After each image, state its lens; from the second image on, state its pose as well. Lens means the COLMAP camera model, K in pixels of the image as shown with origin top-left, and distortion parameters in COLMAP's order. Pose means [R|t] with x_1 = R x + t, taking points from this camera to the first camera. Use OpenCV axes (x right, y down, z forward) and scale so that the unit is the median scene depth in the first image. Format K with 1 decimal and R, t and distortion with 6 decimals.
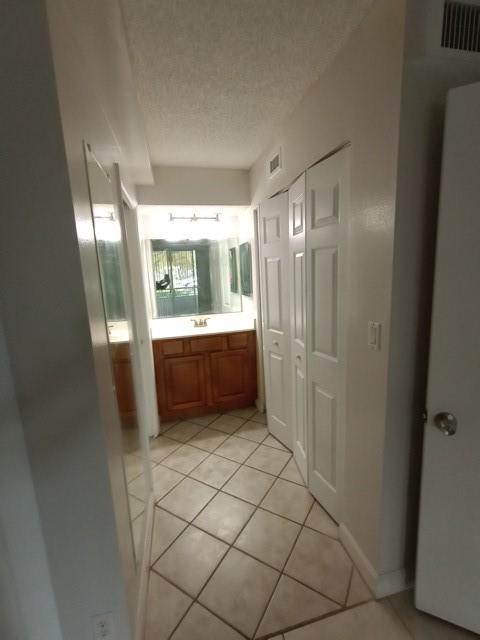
lens RADIAL K [[287.0, 0, 243.4], [0, 287.0, 320.0], [0, 0, 1]] dist [-0.000607, 0.000313]
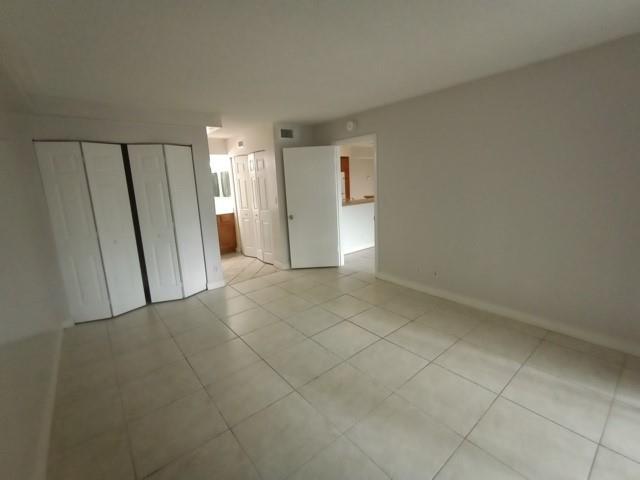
lens RADIAL K [[287.0, 0, 322.0], [0, 287.0, 235.7], [0, 0, 1]] dist [-0.000607, 0.000313]
pose [[0.898650, -0.083231, 0.430697, -0.433955], [0.082961, 0.996363, 0.019447, 0.313563], [-0.430749, 0.018255, 0.902287, -1.721171]]
